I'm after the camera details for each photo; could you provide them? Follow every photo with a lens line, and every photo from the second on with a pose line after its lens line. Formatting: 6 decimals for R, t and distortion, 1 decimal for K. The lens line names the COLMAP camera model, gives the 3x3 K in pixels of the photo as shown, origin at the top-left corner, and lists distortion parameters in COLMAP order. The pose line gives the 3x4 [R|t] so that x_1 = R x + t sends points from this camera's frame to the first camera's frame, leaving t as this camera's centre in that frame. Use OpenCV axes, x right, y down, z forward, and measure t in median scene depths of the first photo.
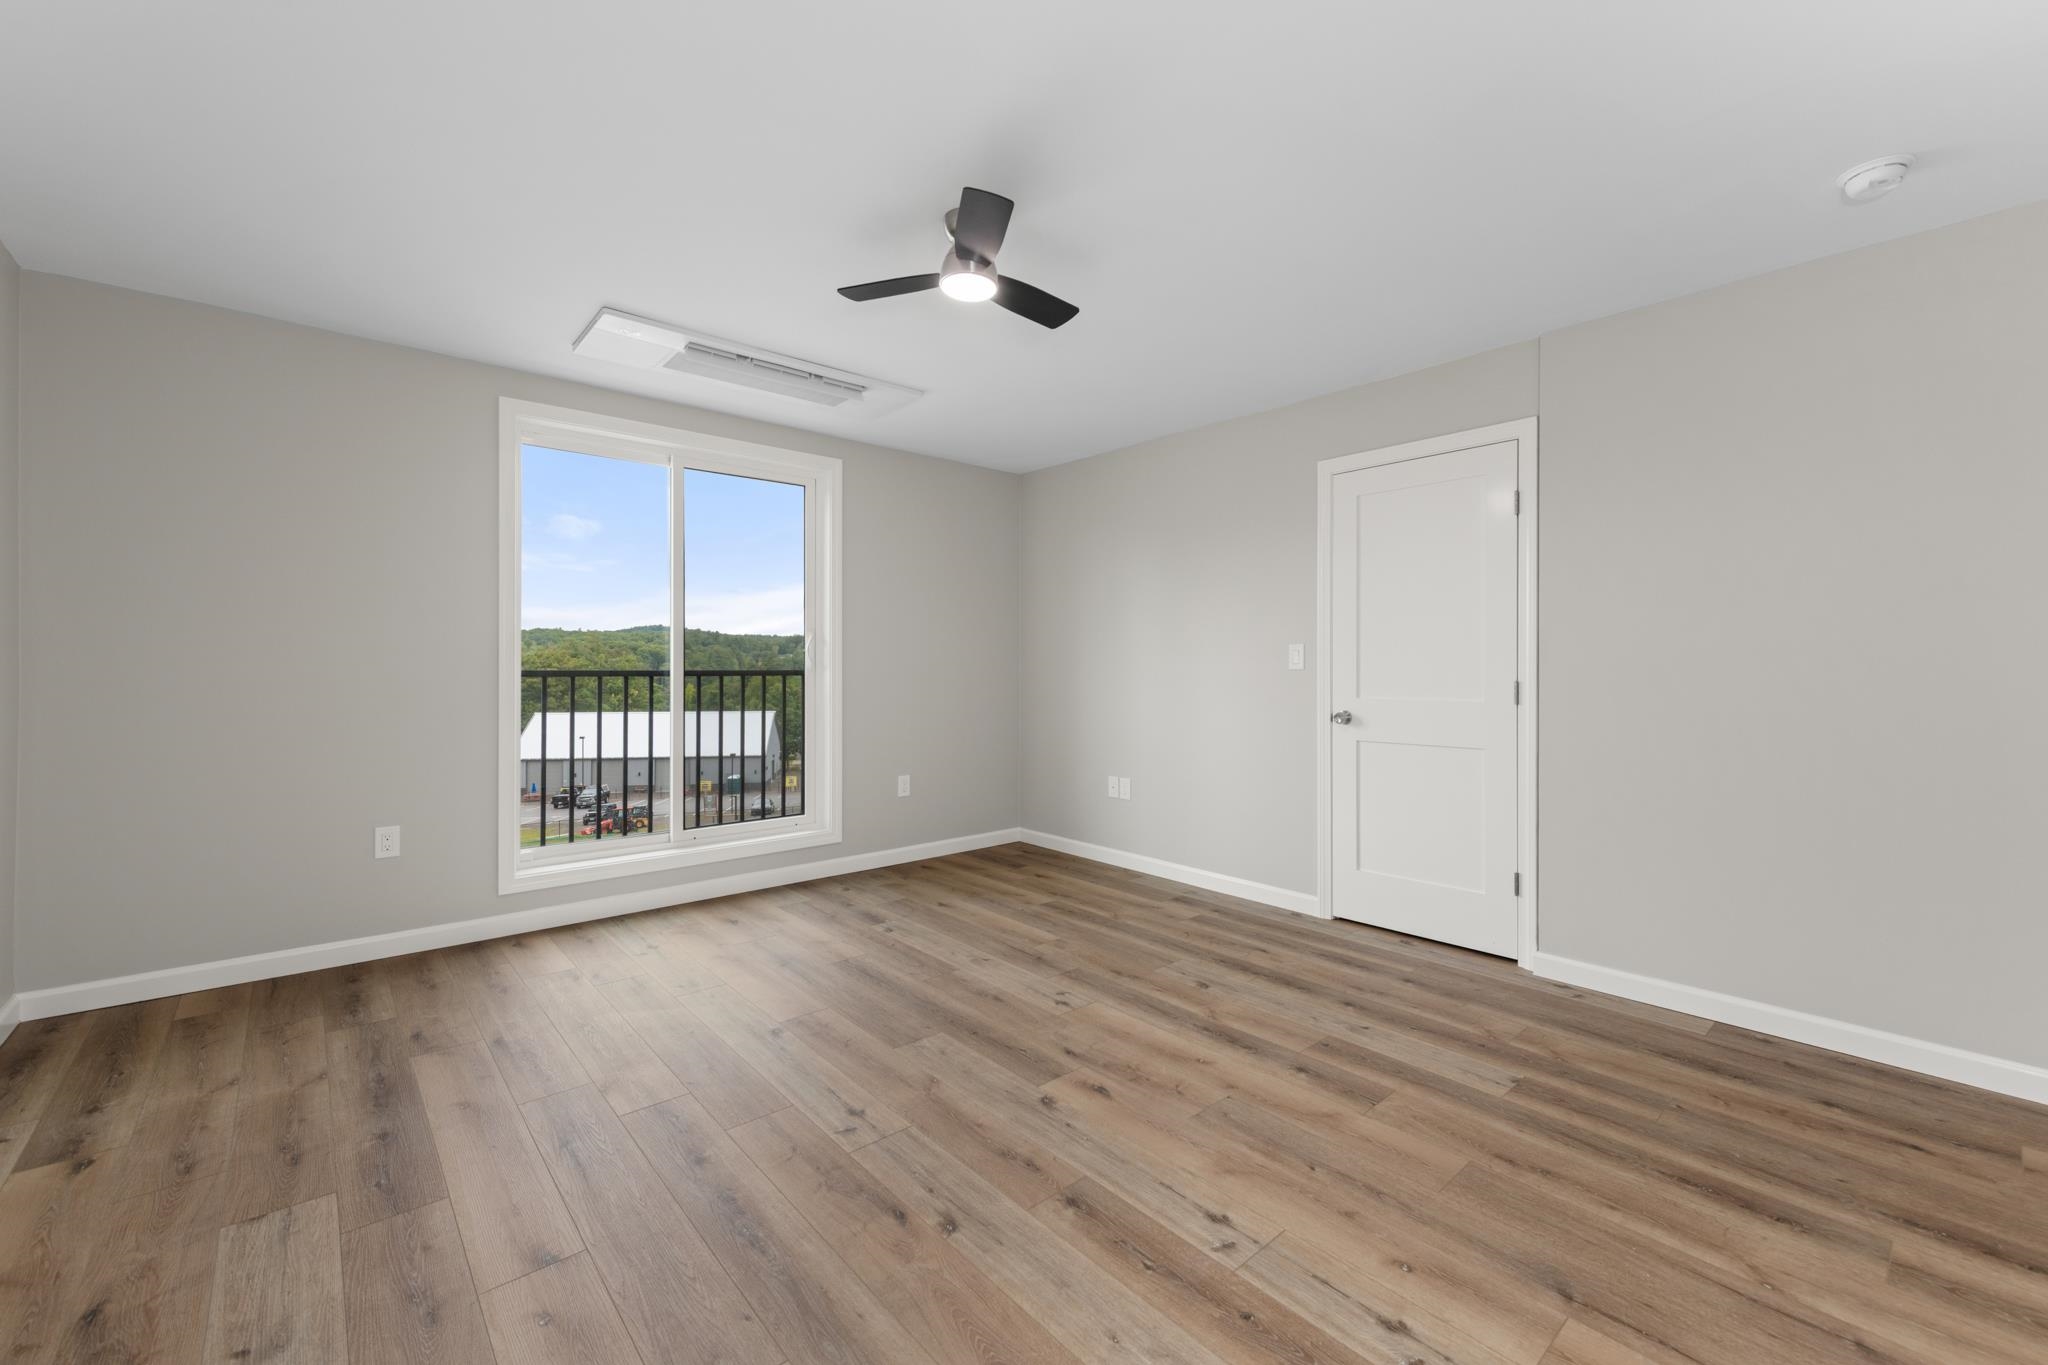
lens RADIAL K [[814.2, 0, 1021.7], [0, 814.2, 658.1], [0, 0, 1]] dist [0.012874, -0.004600]
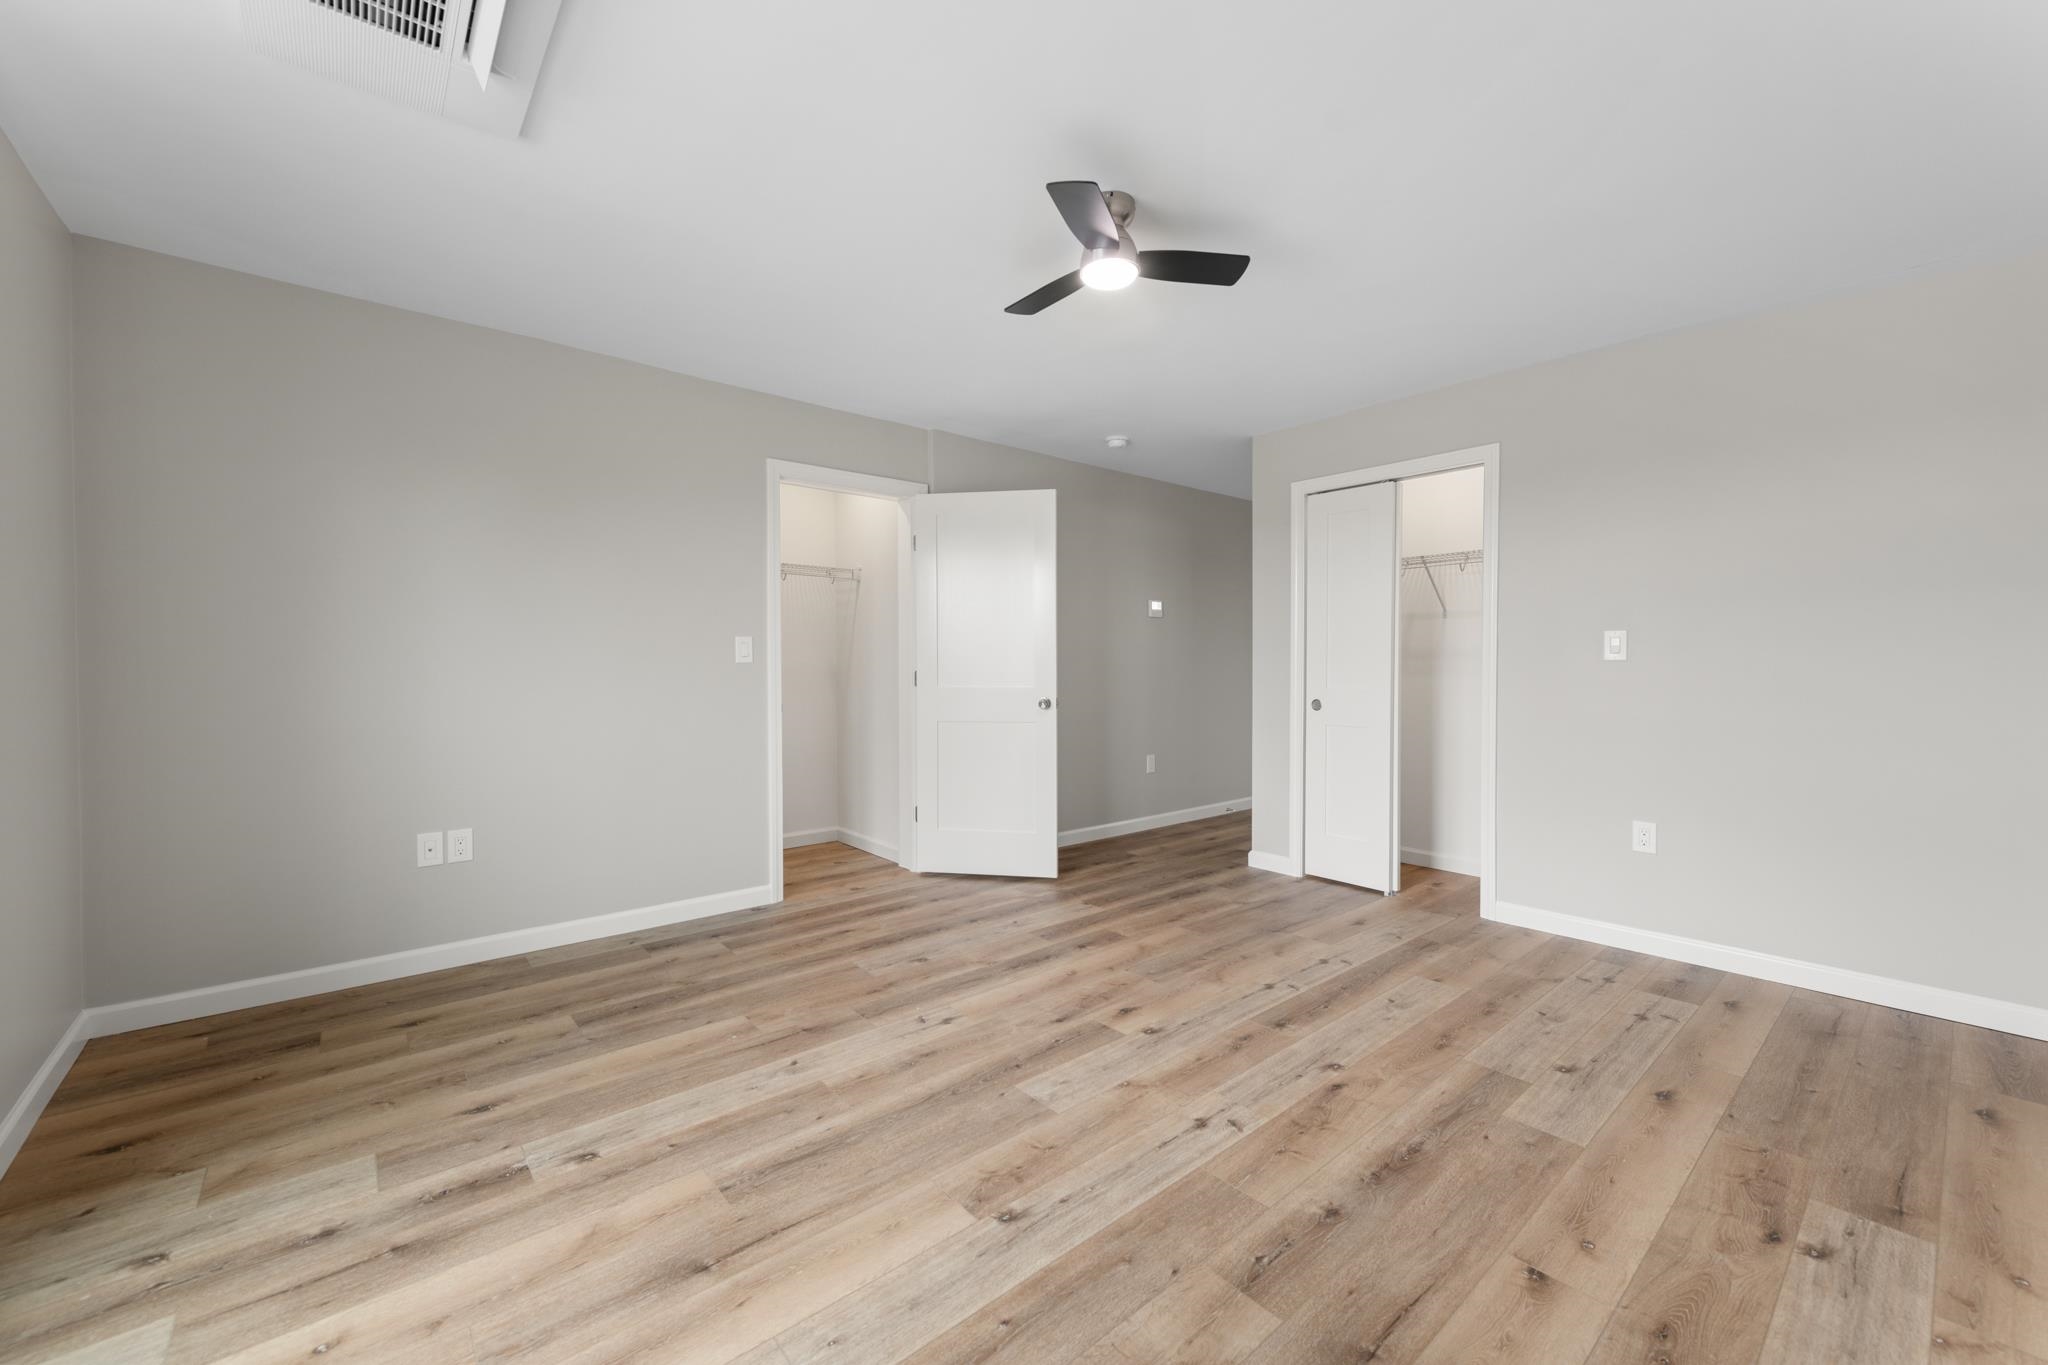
lens RADIAL K [[804.2, 0, 1029.9], [0, 804.2, 656.4], [0, 0, 1]] dist [0.017961, -0.007627]
pose [[0.013241, 0.003892, 0.999905, -1.006811], [-0.010530, 0.999938, -0.003753, 0.011914], [-0.999857, -0.010479, 0.013281, 1.039285]]
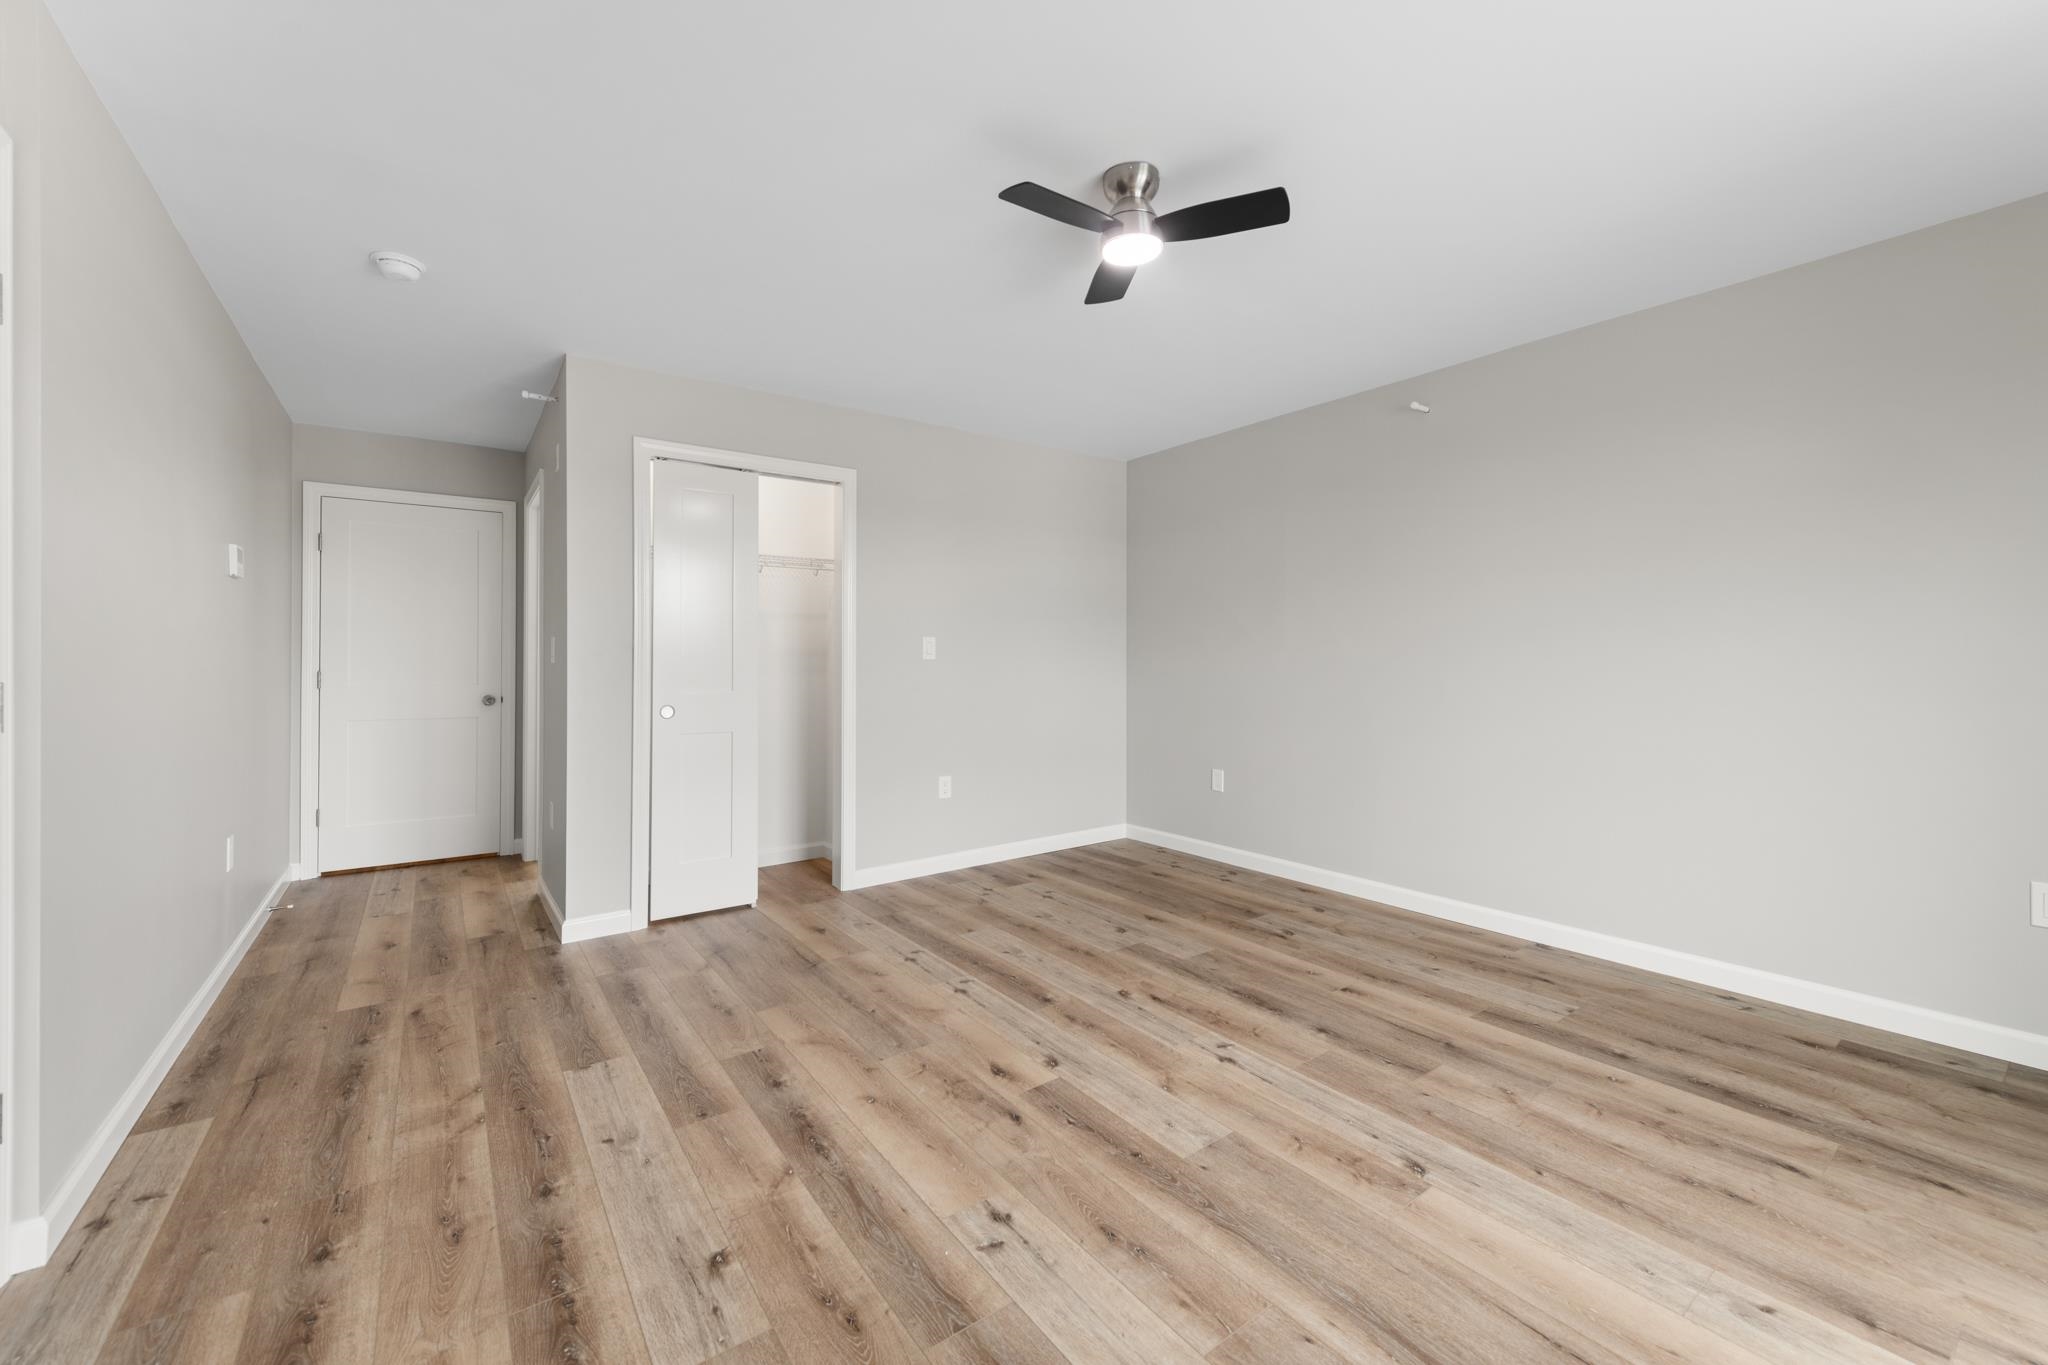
lens RADIAL K [[804.2, 0, 1029.9], [0, 804.2, 656.4], [0, 0, 1]] dist [0.017961, -0.007627]
pose [[-0.996442, 0.000211, 0.084279, -0.025763], [-0.001370, 0.999824, -0.018707, 0.027084], [-0.084268, -0.018756, -0.996267, 1.847315]]
